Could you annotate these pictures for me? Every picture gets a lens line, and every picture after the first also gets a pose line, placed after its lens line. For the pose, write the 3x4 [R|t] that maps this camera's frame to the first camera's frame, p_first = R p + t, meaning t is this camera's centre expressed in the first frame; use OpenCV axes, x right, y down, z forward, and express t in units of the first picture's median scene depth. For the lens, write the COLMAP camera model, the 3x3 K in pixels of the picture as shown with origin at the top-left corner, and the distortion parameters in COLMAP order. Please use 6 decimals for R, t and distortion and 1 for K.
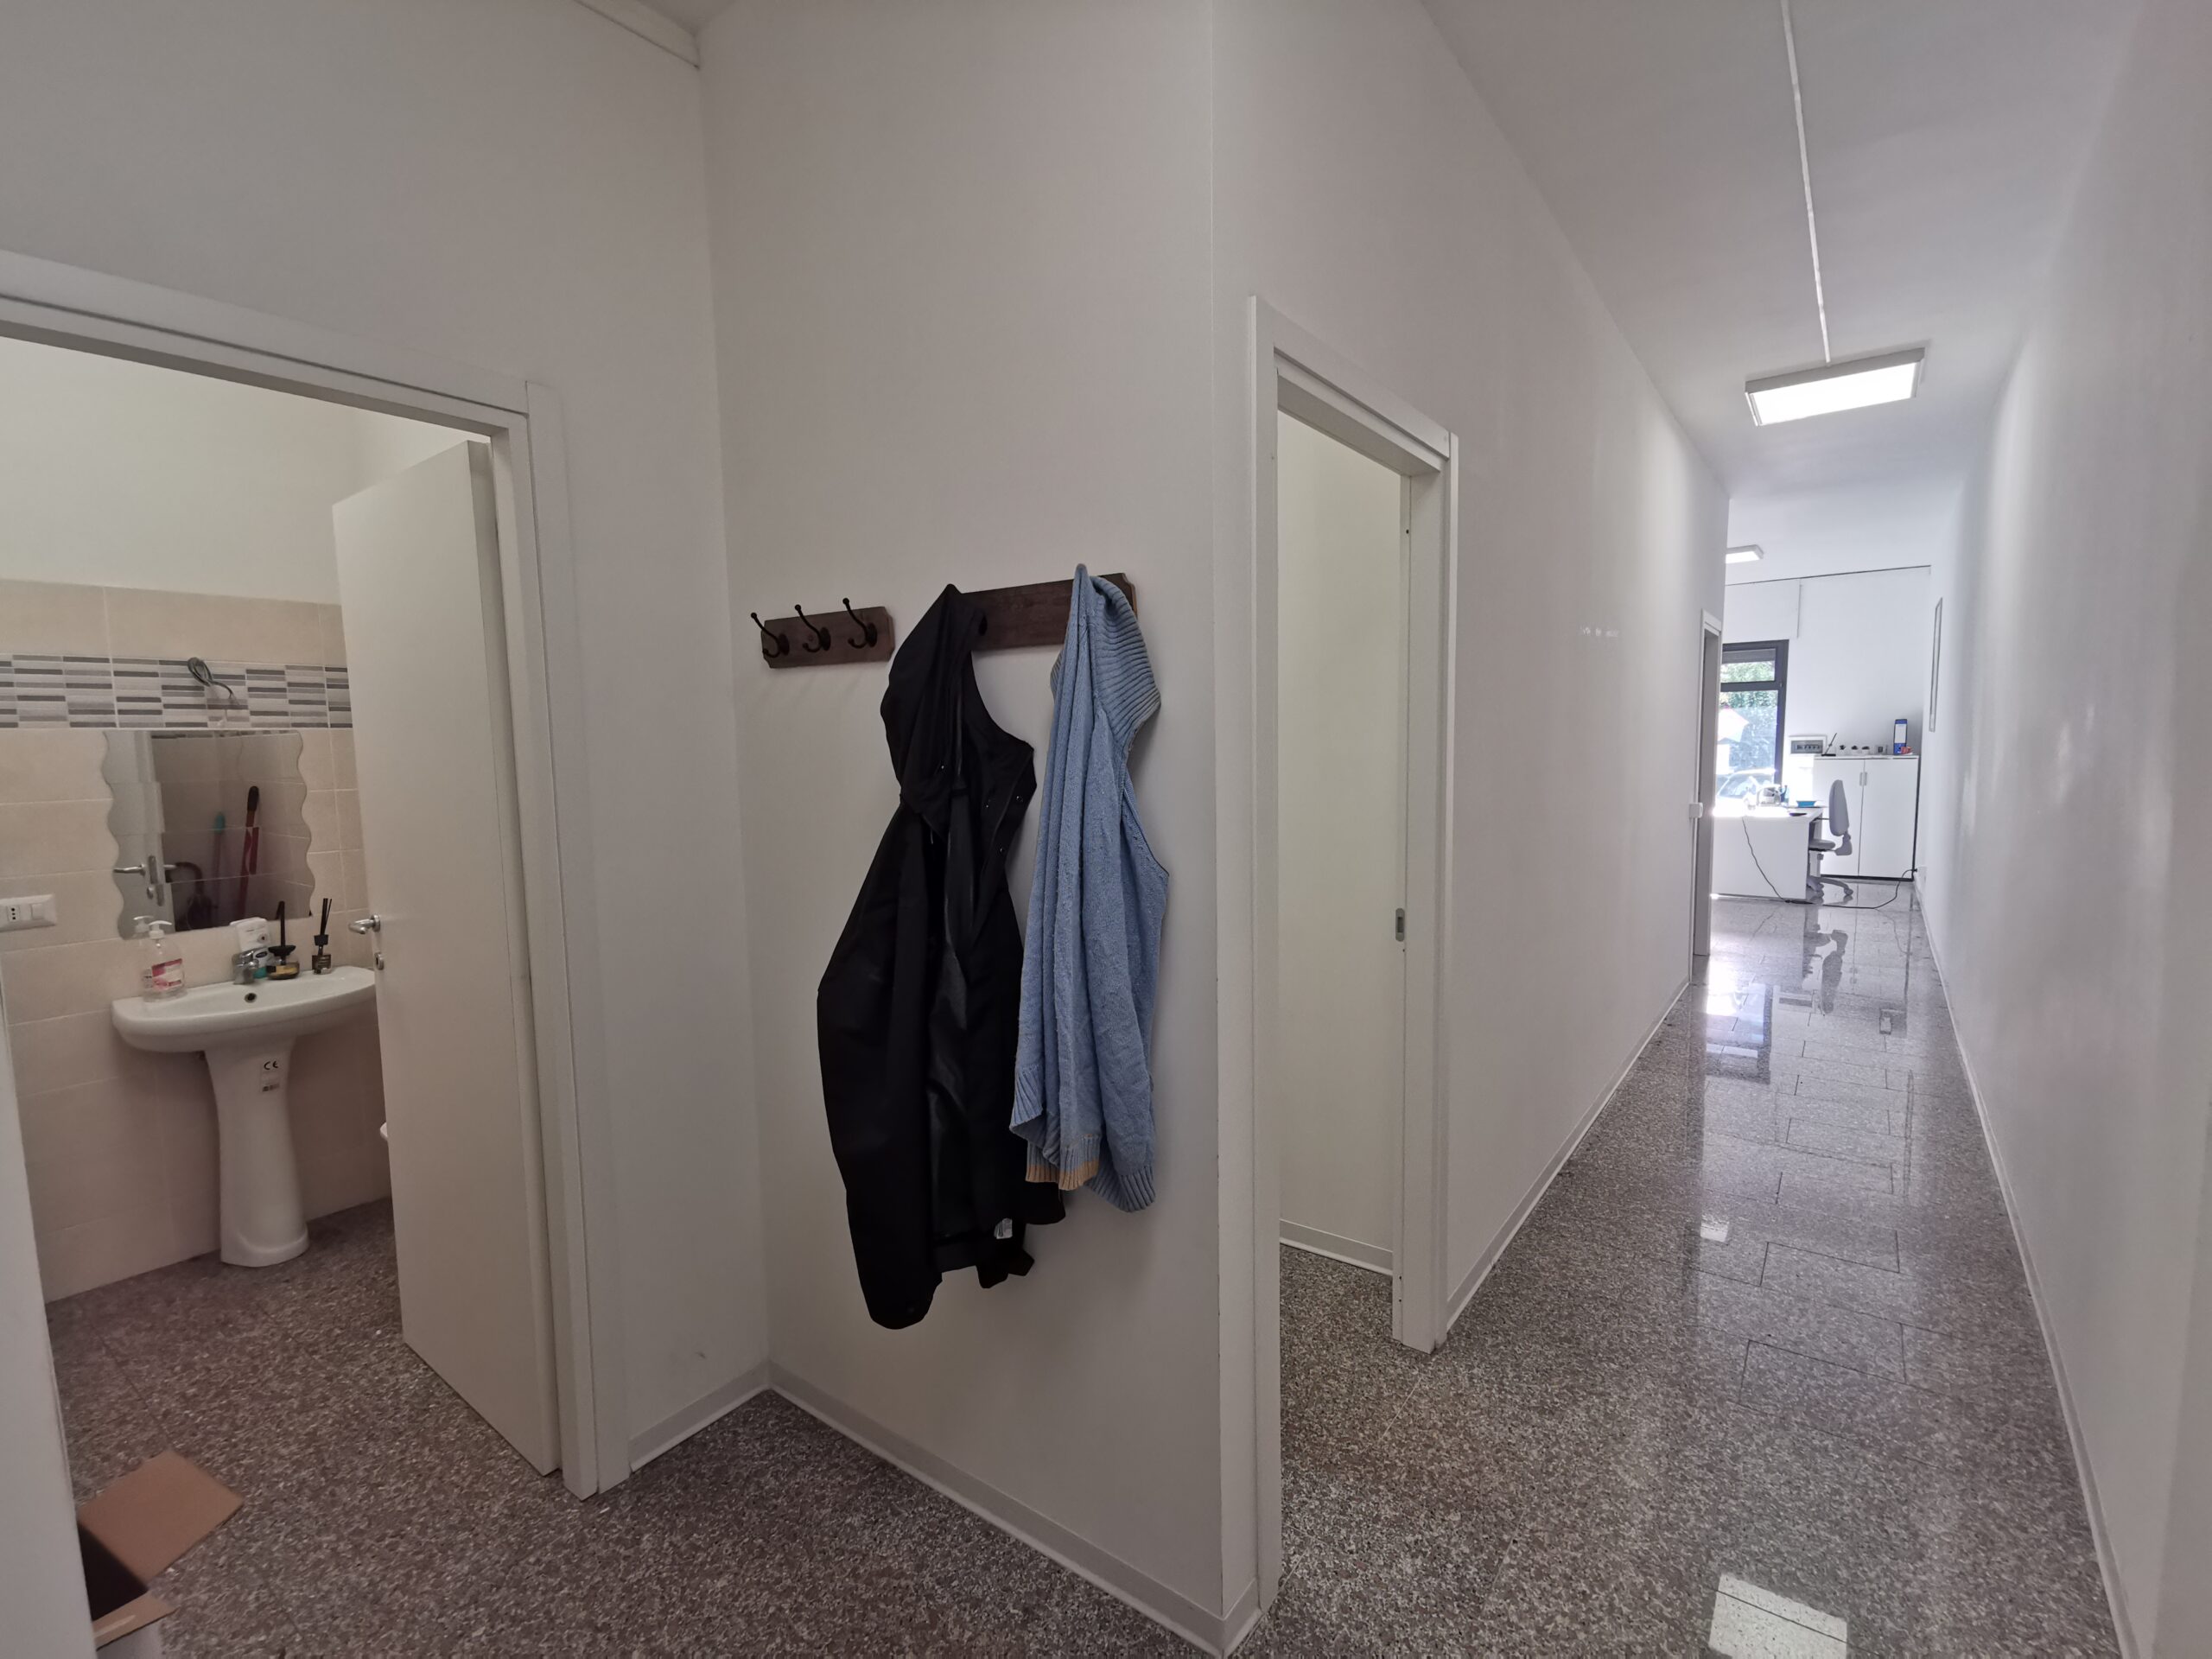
lens RADIAL K [[1022.9, 0, 1109.8], [0, 1022.9, 849.1], [0, 0, 1]] dist [0.051977, -0.027316]
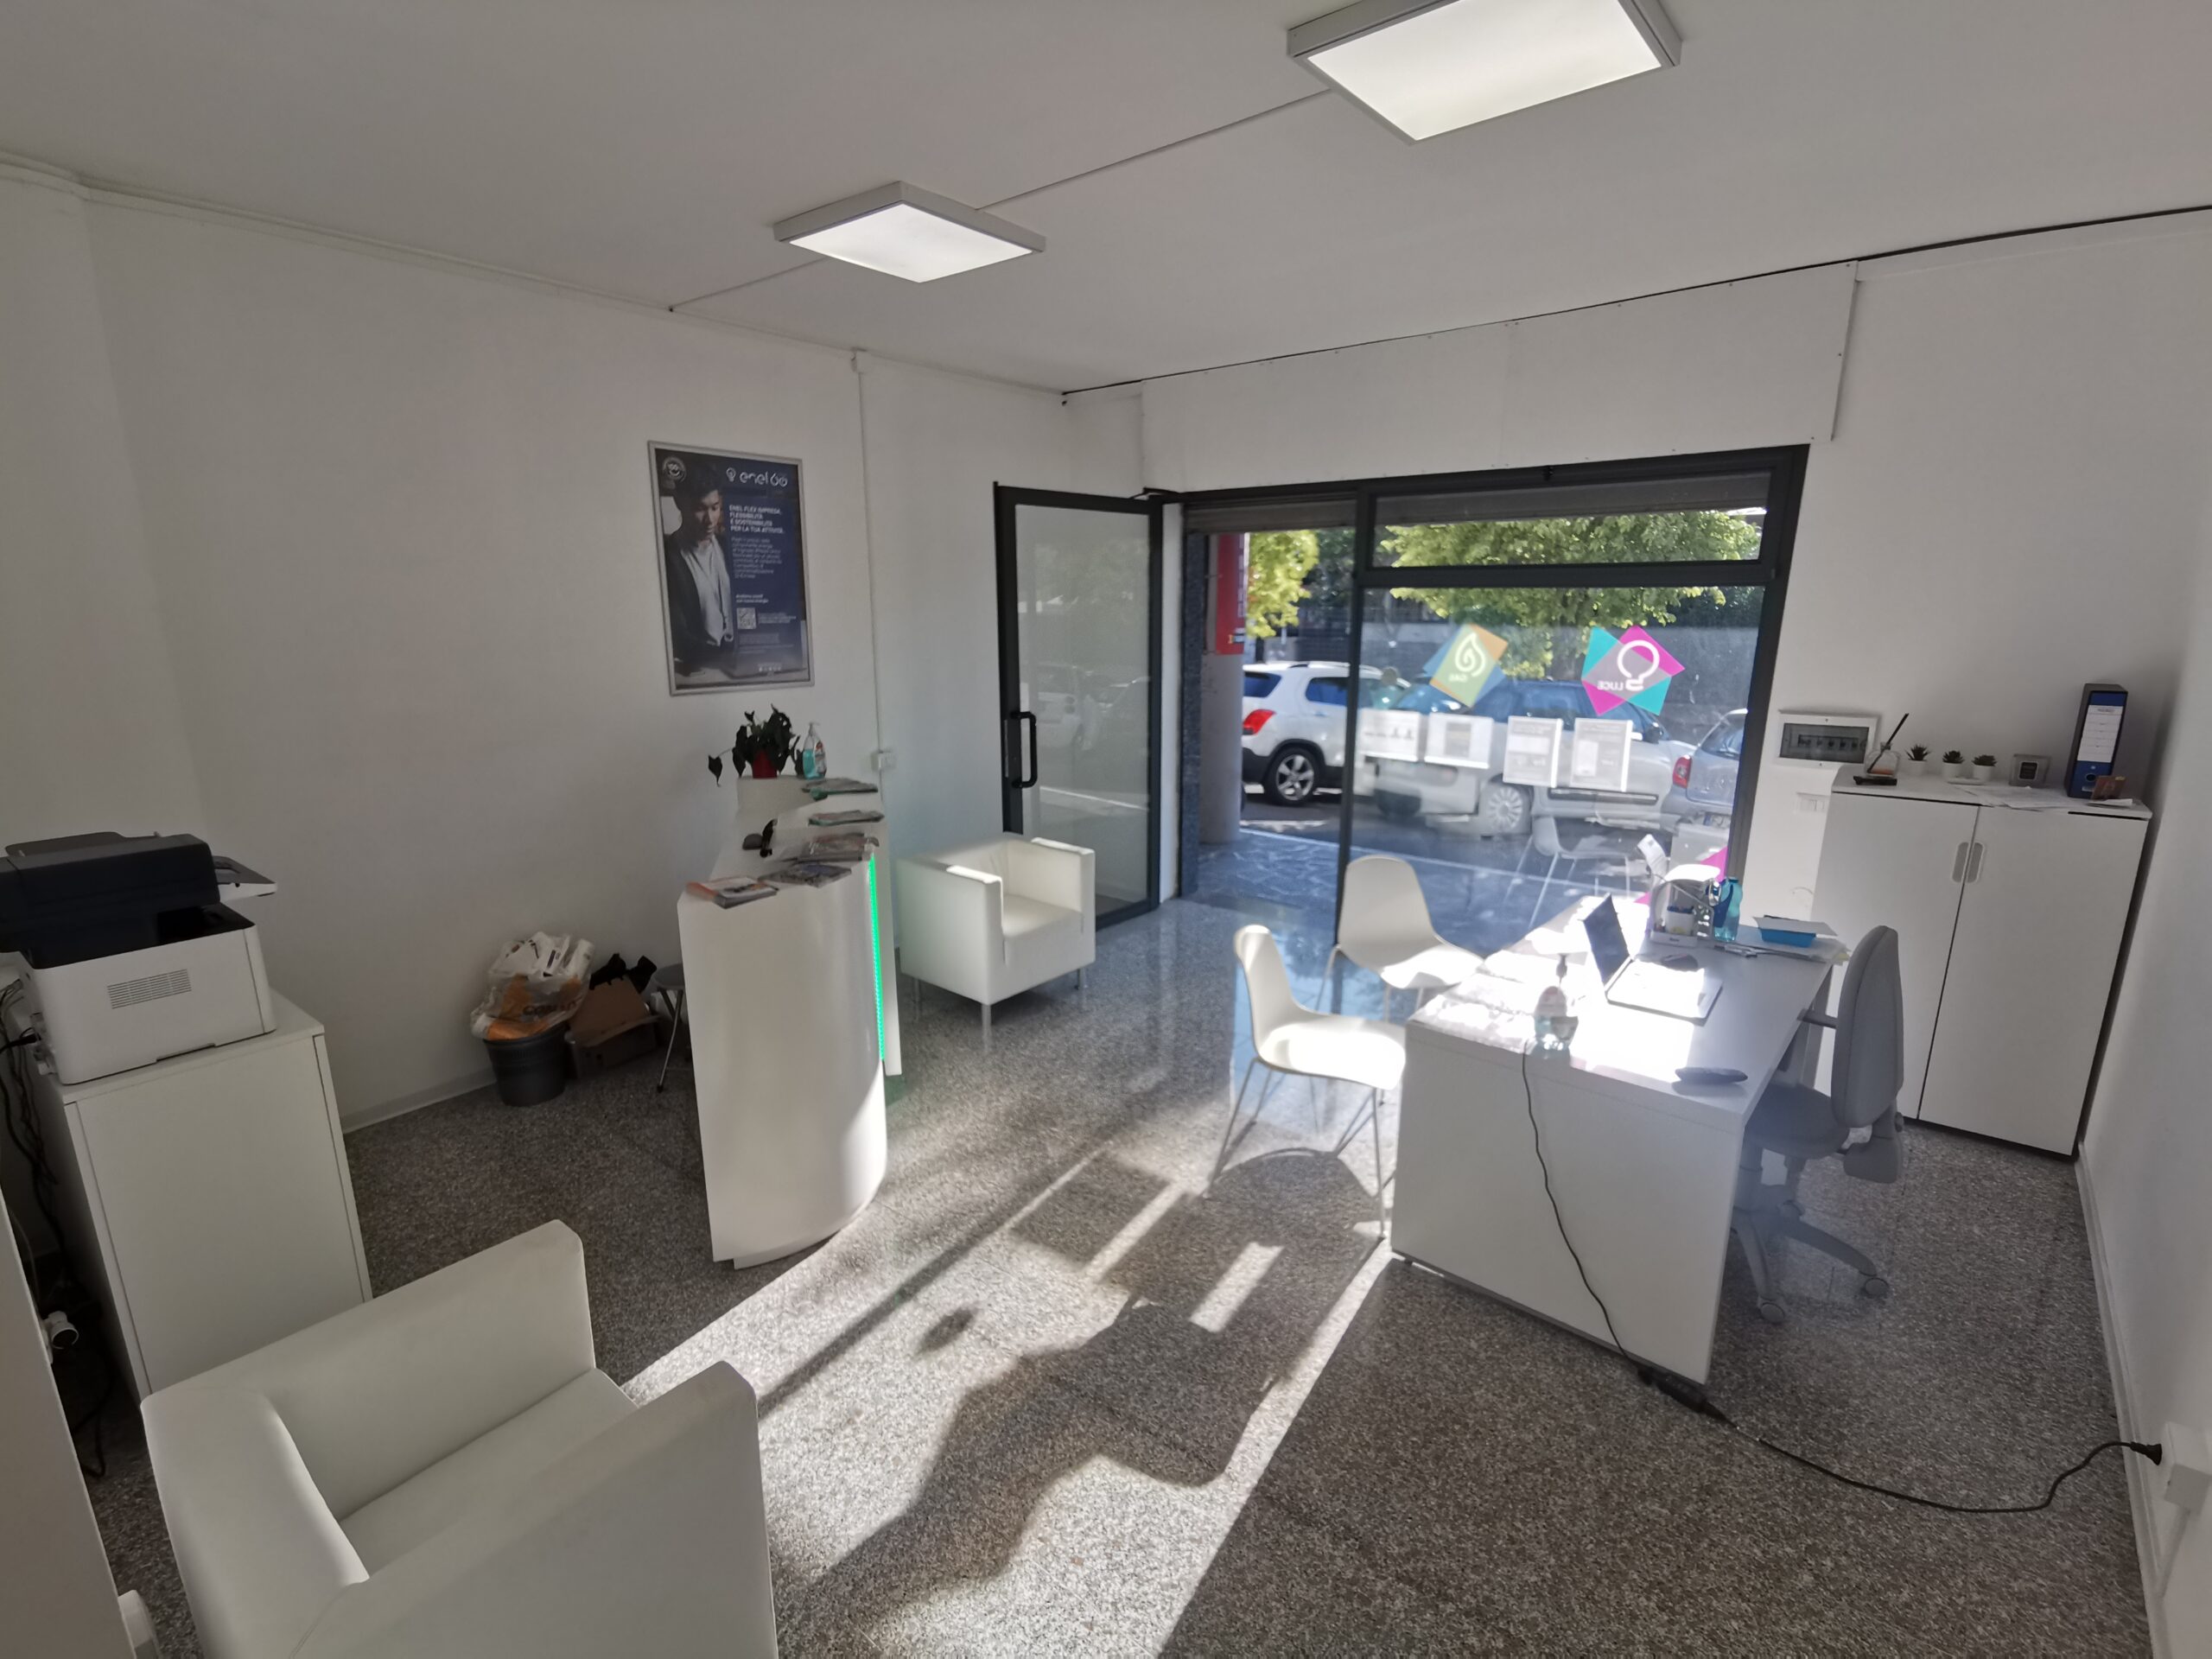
lens RADIAL K [[1022.9, 0, 1109.8], [0, 1022.9, 849.1], [0, 0, 1]] dist [0.051977, -0.027316]
pose [[0.998706, 0.030918, -0.040373, 0.440604], [-0.024913, 0.989612, 0.141588, -0.110132], [0.044331, -0.140399, 0.989102, 0.628061]]
